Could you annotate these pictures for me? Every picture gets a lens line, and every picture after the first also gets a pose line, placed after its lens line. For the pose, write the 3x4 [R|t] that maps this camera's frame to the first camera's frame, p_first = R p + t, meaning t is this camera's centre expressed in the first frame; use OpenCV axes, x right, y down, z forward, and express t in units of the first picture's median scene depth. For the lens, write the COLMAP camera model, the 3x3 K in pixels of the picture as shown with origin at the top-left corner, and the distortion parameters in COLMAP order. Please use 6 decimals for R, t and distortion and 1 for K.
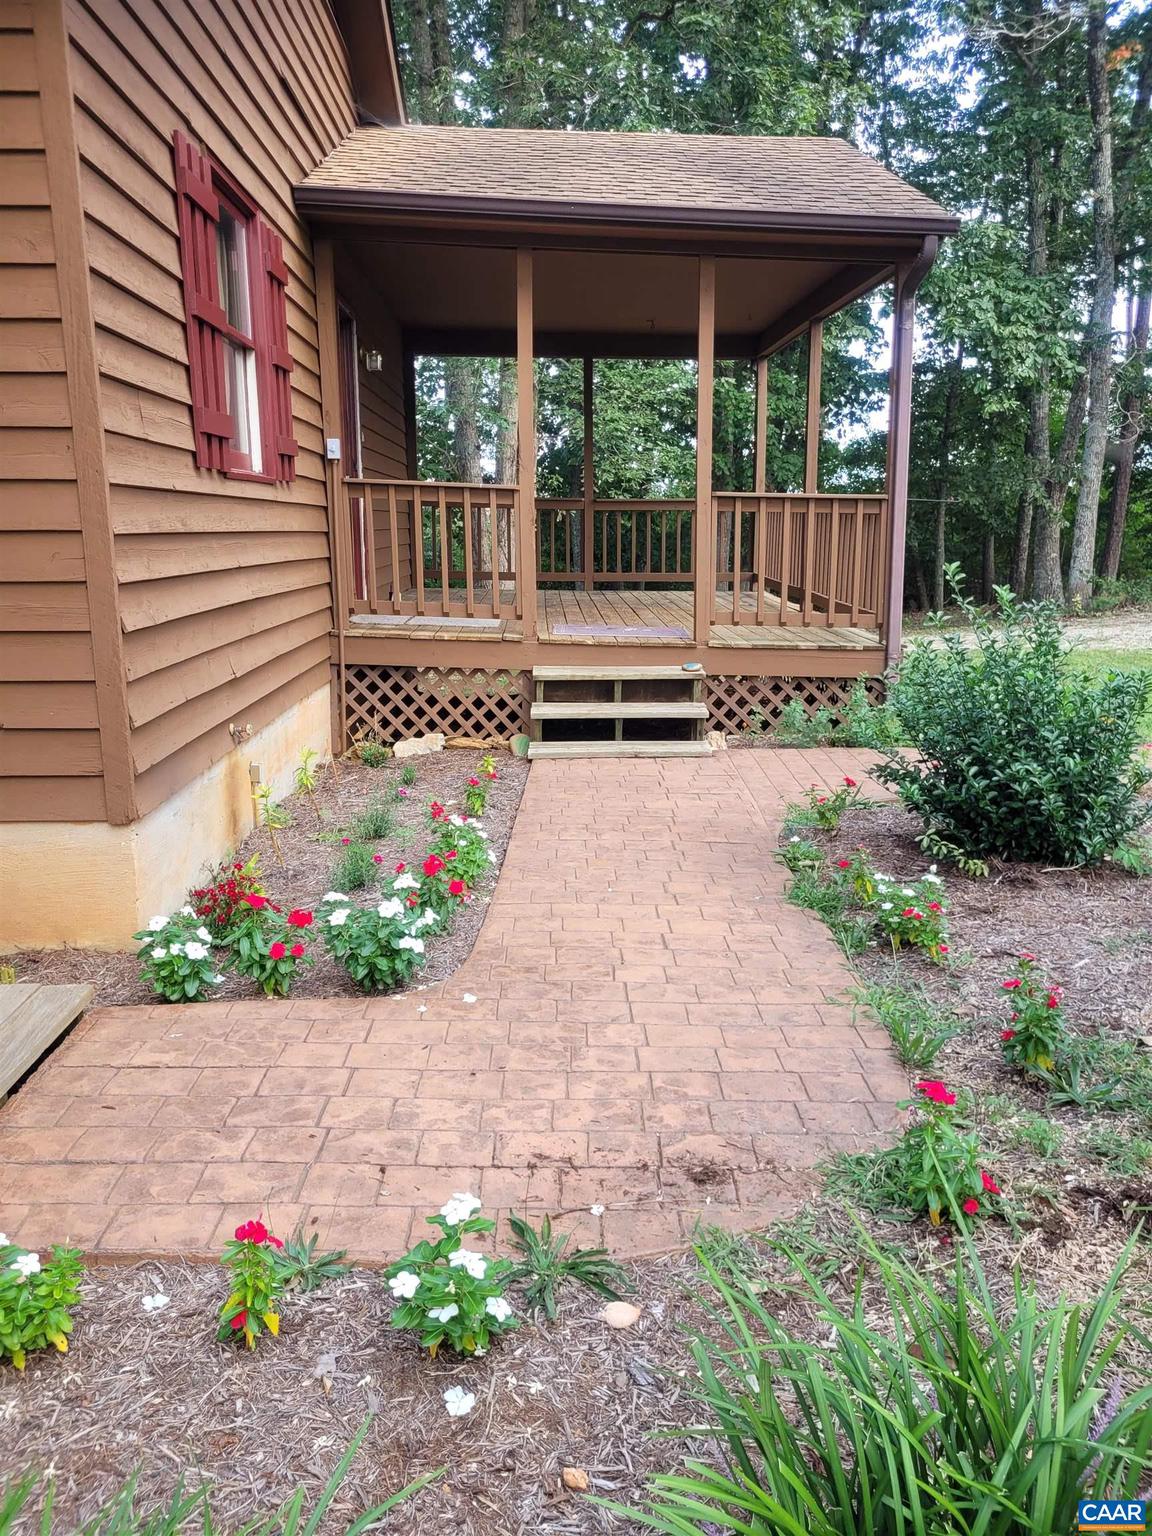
lens RADIAL K [[1158.1, 0, 573.1], [0, 1158.1, 770.3], [0, 0, 1]] dist [0.033237, -0.018455]
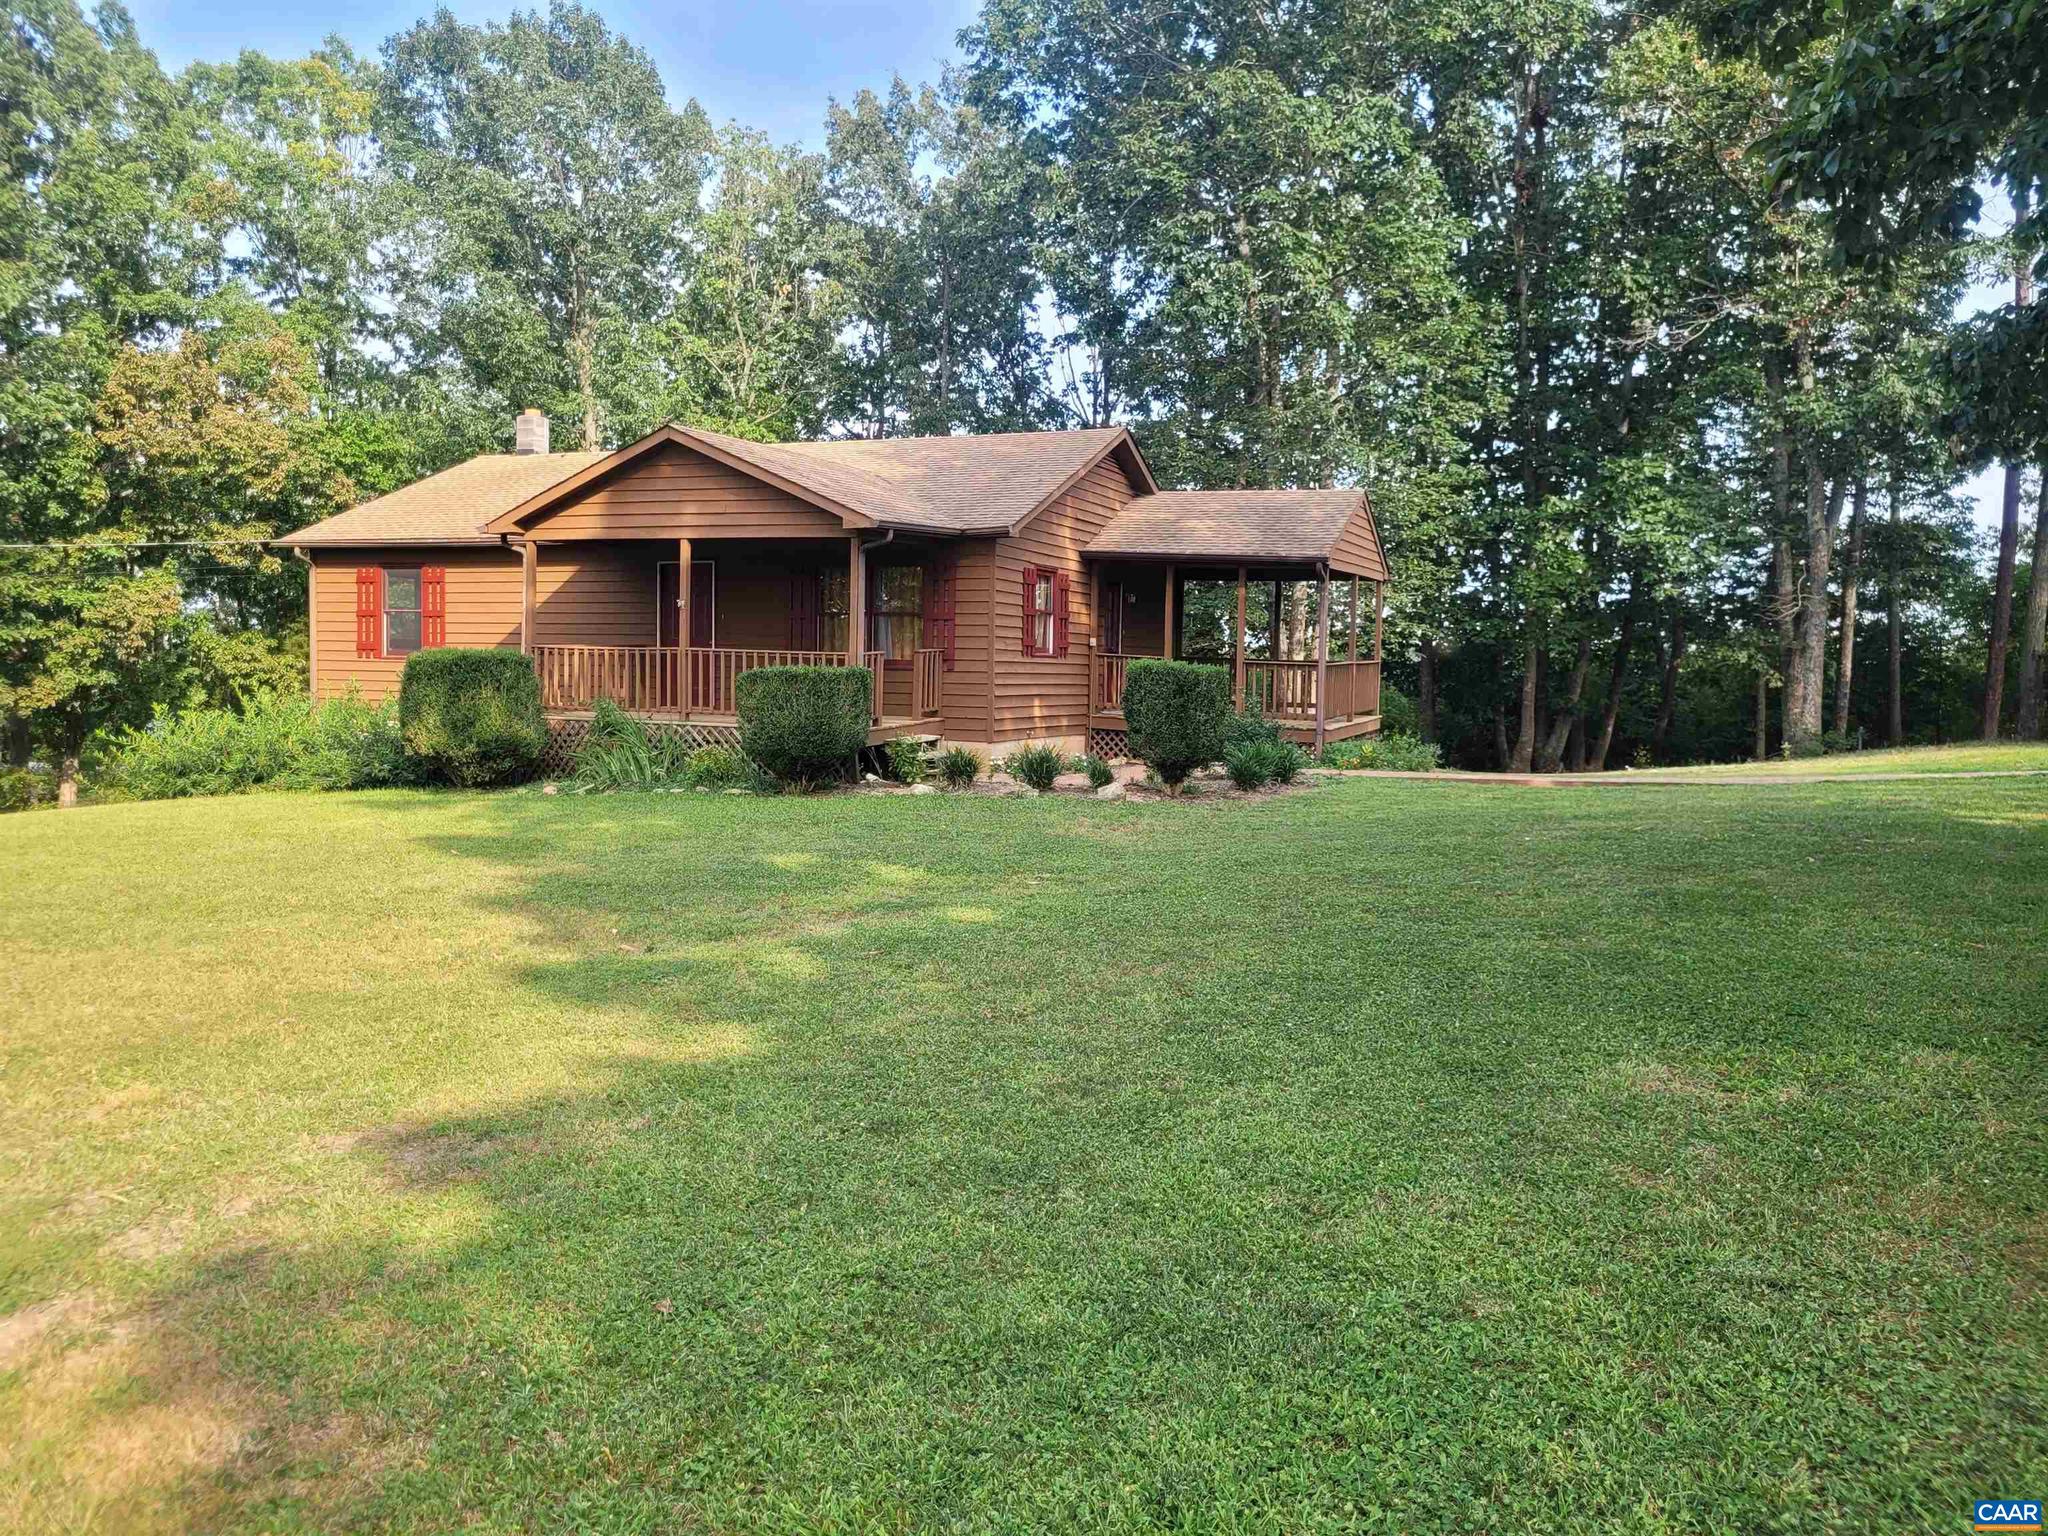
lens RADIAL K [[1544.1, 0, 1021.9], [0, 1544.1, 764.6], [0, 0, 1]] dist [0.033237, -0.018455]
pose [[0.917522, 0.039277, -0.395742, 1.068197], [-0.098344, 0.986613, -0.130089, 0.468959], [0.385334, 0.158278, 0.909101, -2.220227]]
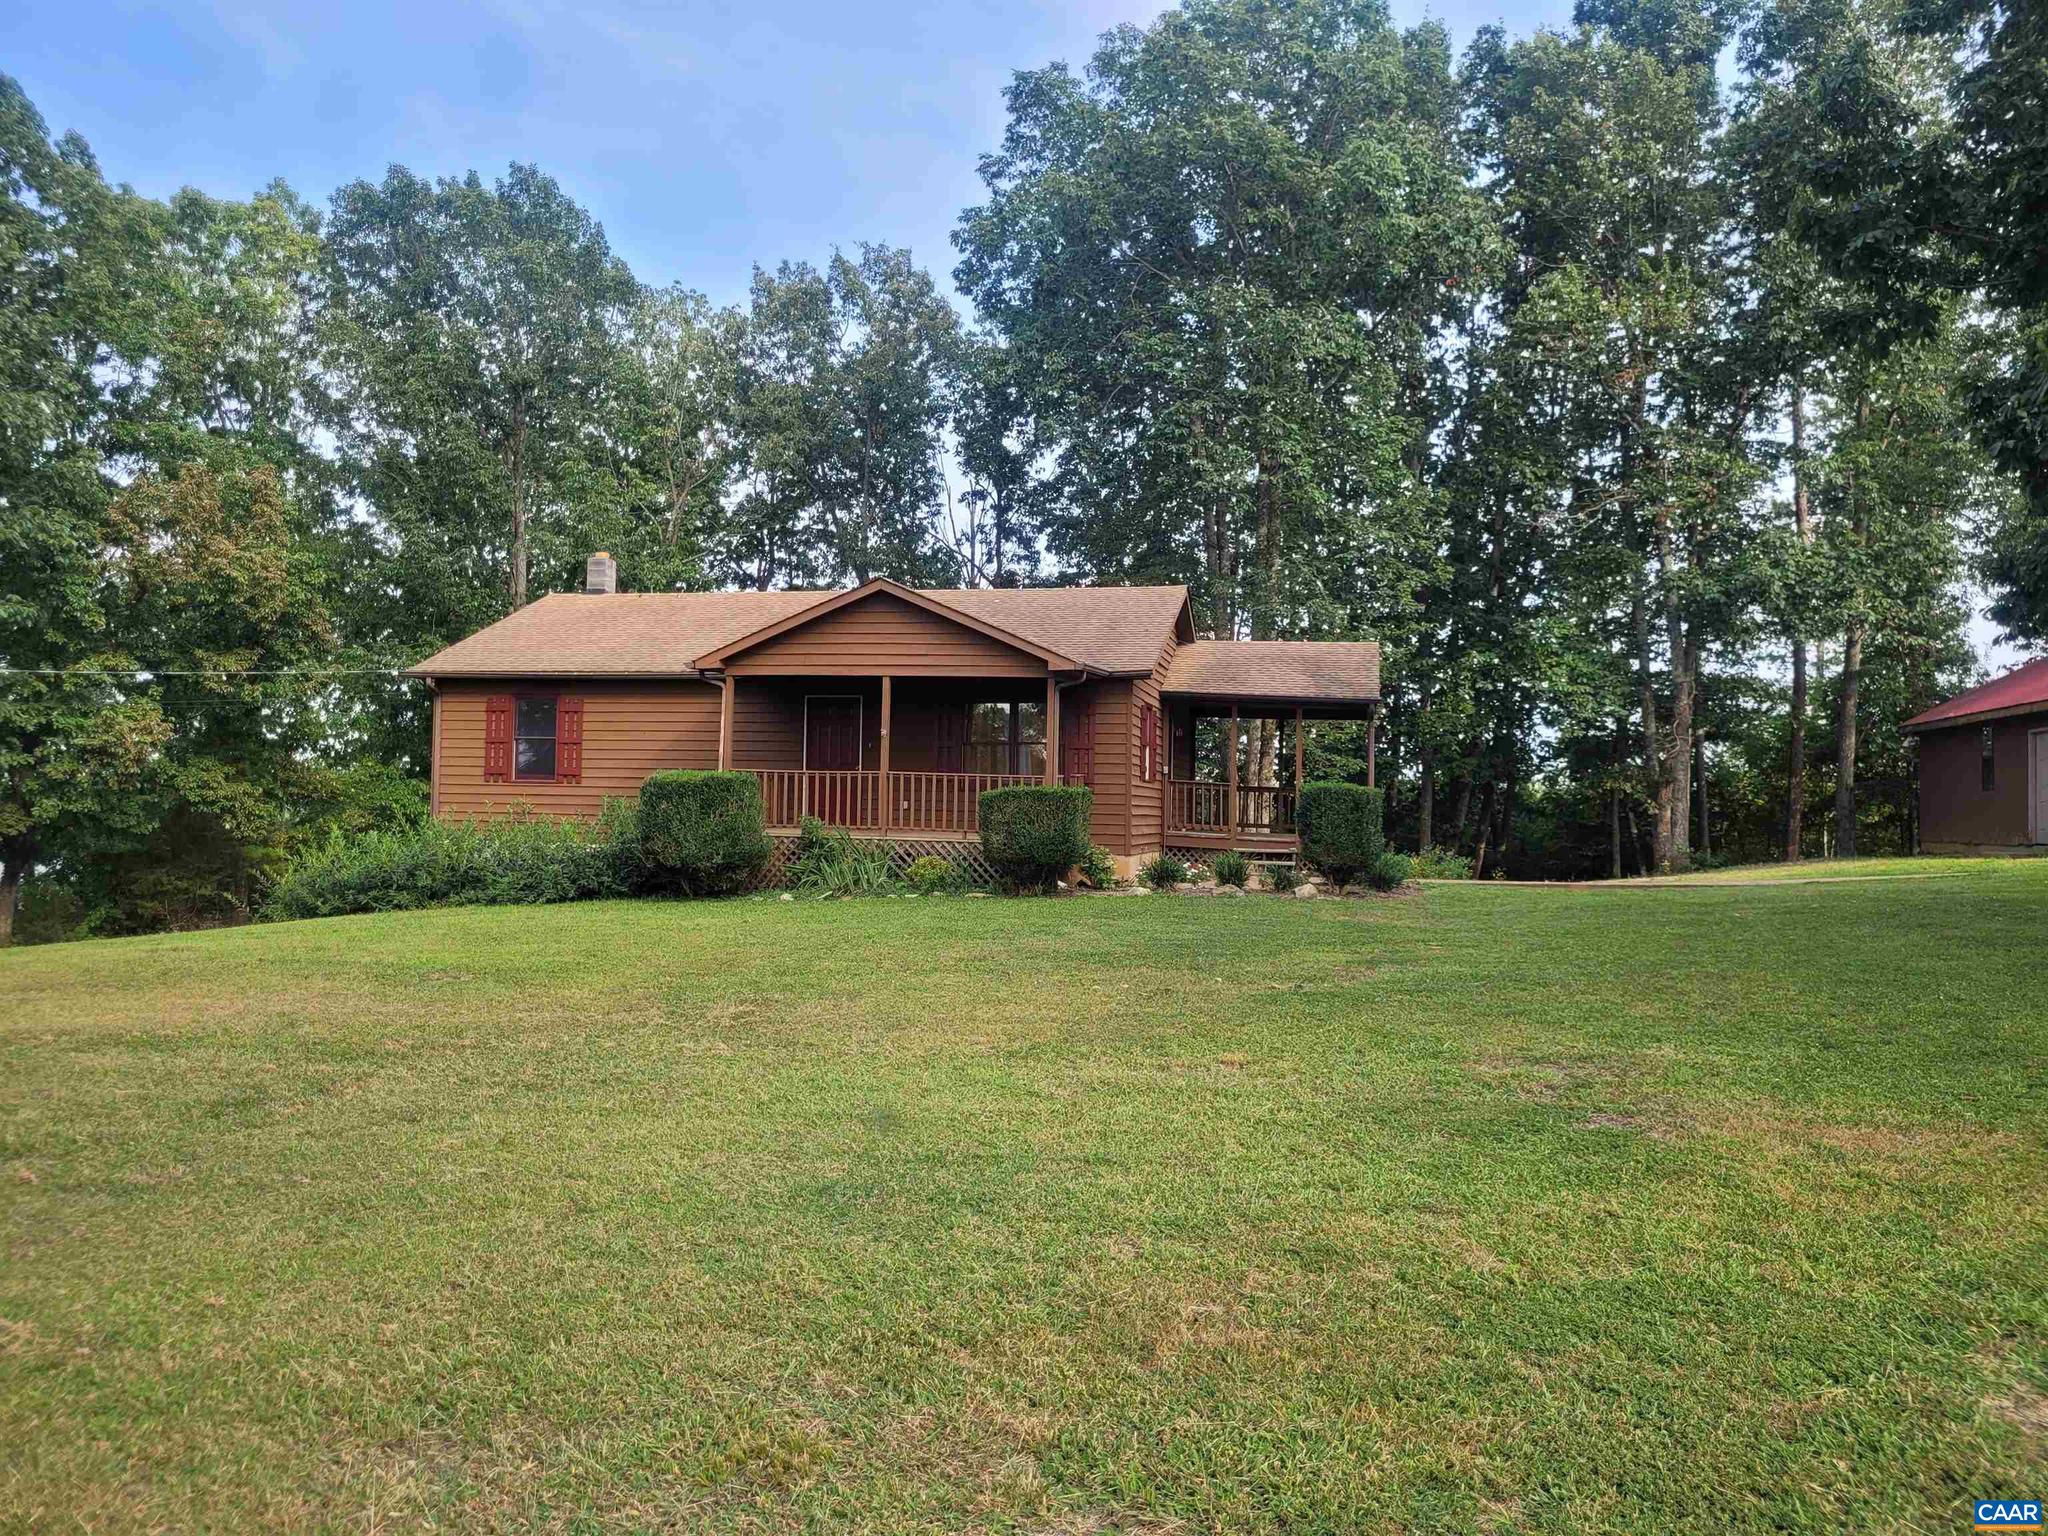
lens RADIAL K [[1544.1, 0, 1029.2], [0, 1544.1, 760.8], [0, 0, 1]] dist [0.033237, -0.018455]
pose [[0.972513, 0.009300, -0.232663, 0.381308], [-0.065014, 0.970309, -0.232967, 0.660928], [0.223588, 0.241690, 0.944243, -2.899387]]
